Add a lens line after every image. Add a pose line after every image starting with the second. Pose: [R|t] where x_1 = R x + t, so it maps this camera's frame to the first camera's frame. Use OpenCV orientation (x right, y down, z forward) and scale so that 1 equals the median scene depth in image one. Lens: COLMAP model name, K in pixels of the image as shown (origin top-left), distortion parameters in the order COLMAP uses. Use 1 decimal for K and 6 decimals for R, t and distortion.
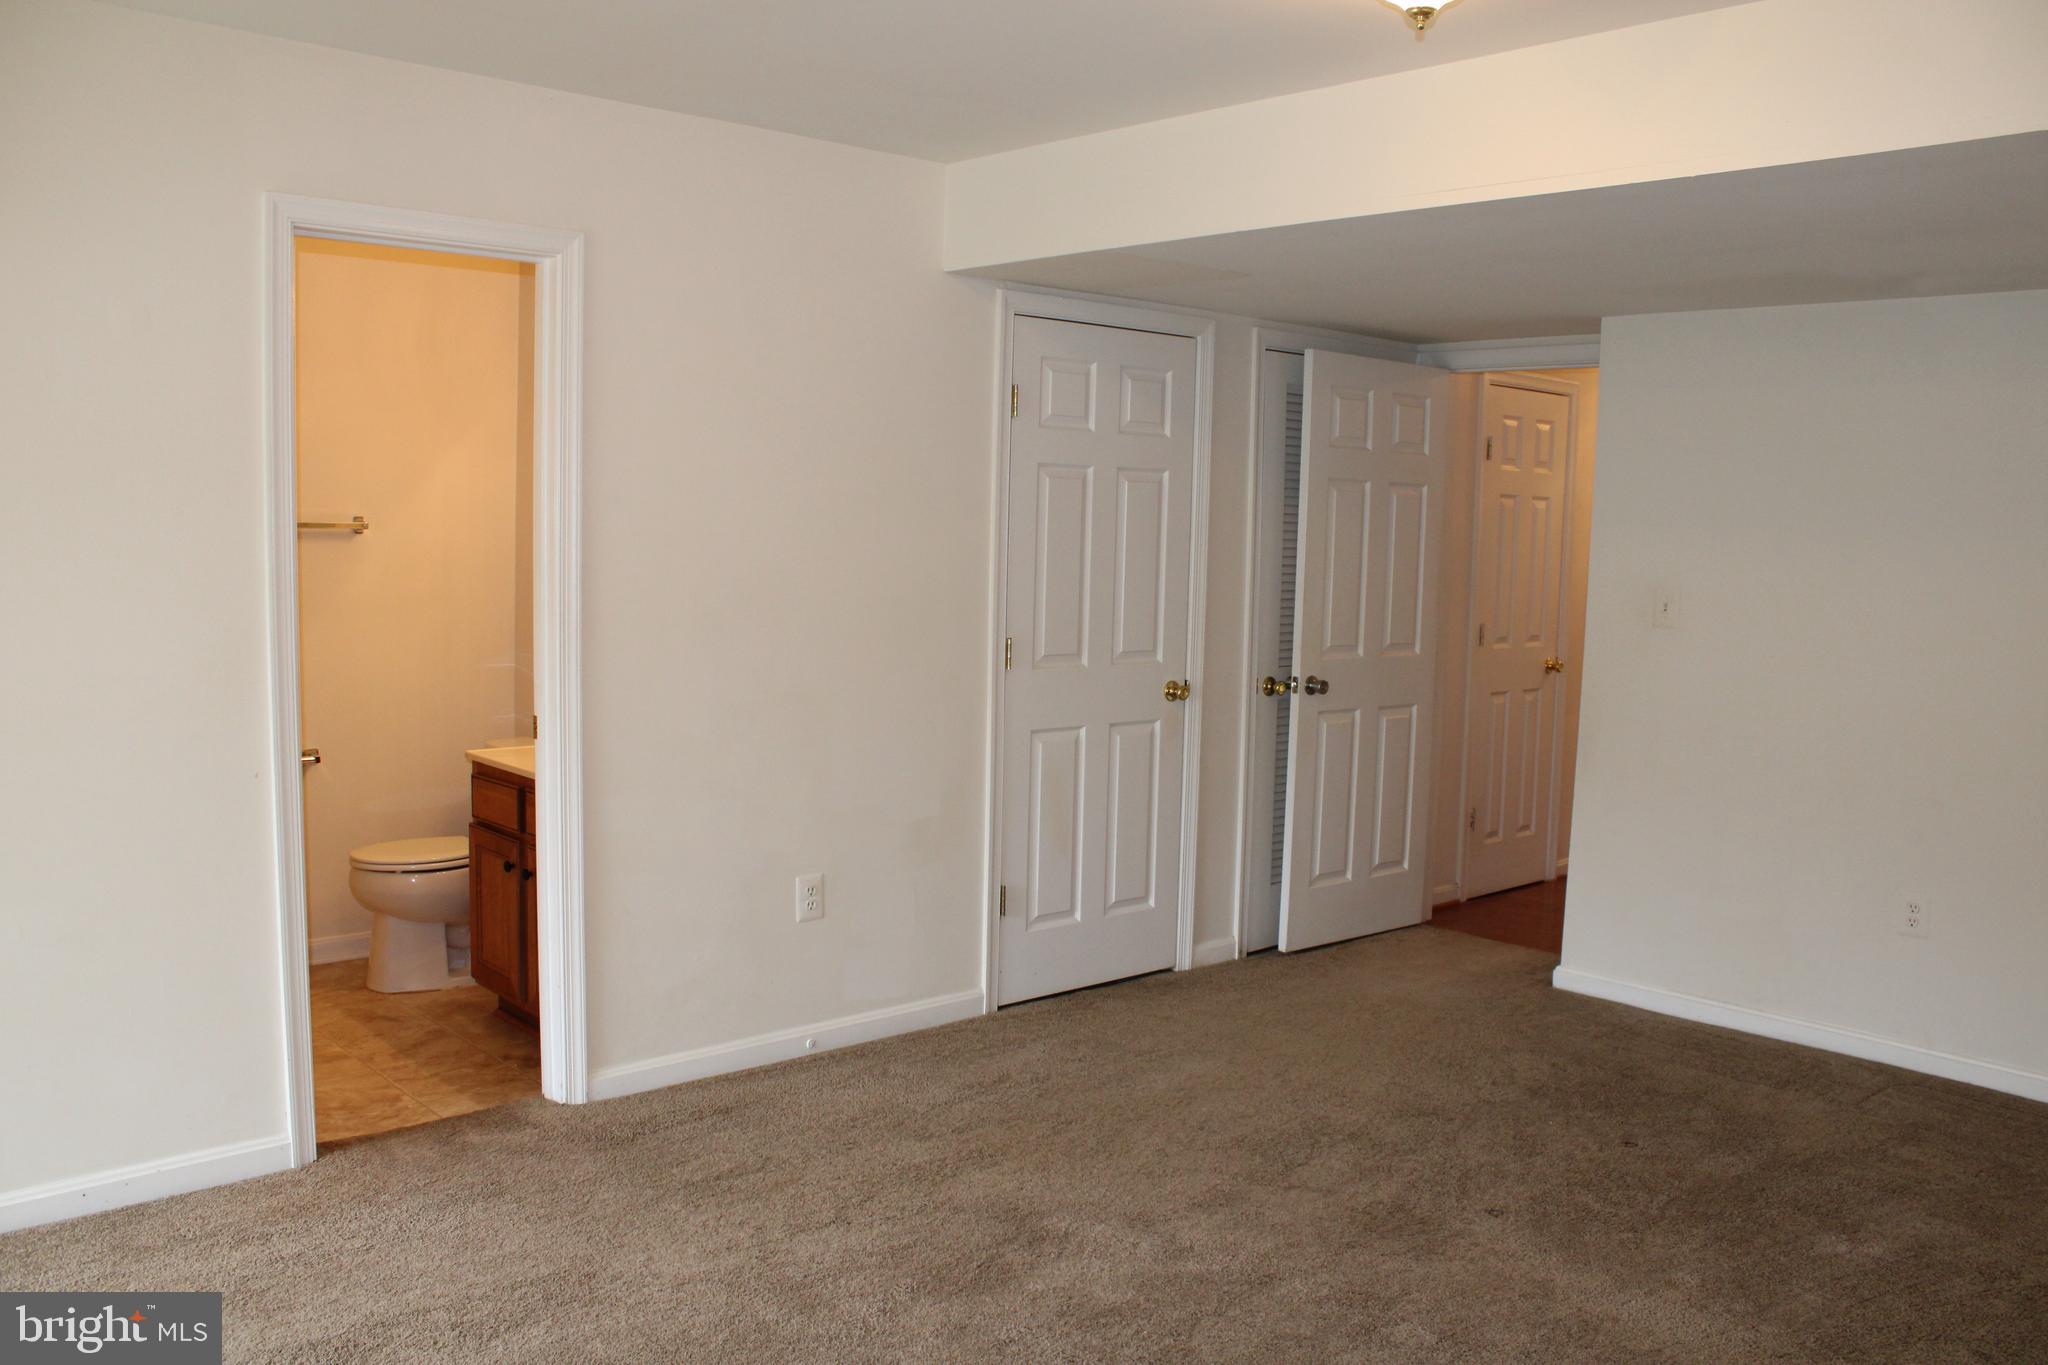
lens RADIAL K [[1713.2, 0, 1024.0], [0, 1713.2, 682.5], [0, 0, 1]] dist [-0.069189, 0.003426]
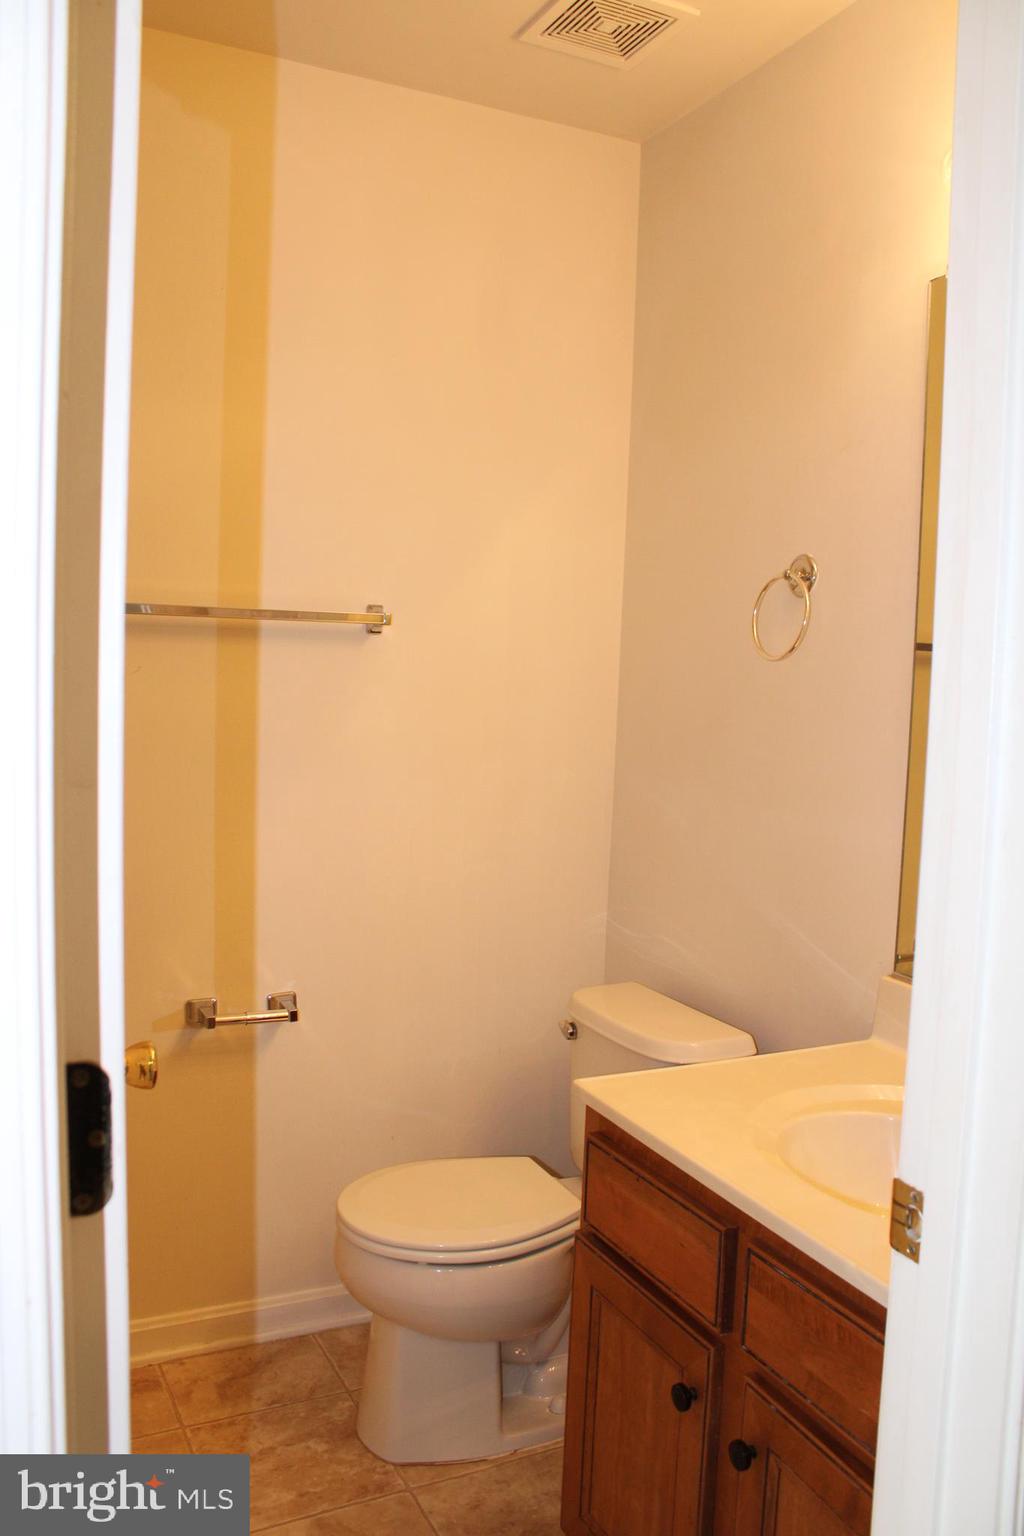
lens RADIAL K [[1284.9, 0, 512.0], [0, 1284.9, 768.0], [0, 0, 1]] dist [-0.069189, 0.003426]
pose [[0.962914, 0.027828, -0.268370, -0.229757], [-0.035354, 0.999104, -0.023253, -0.032106], [0.267483, 0.031878, 0.963035, 0.595131]]
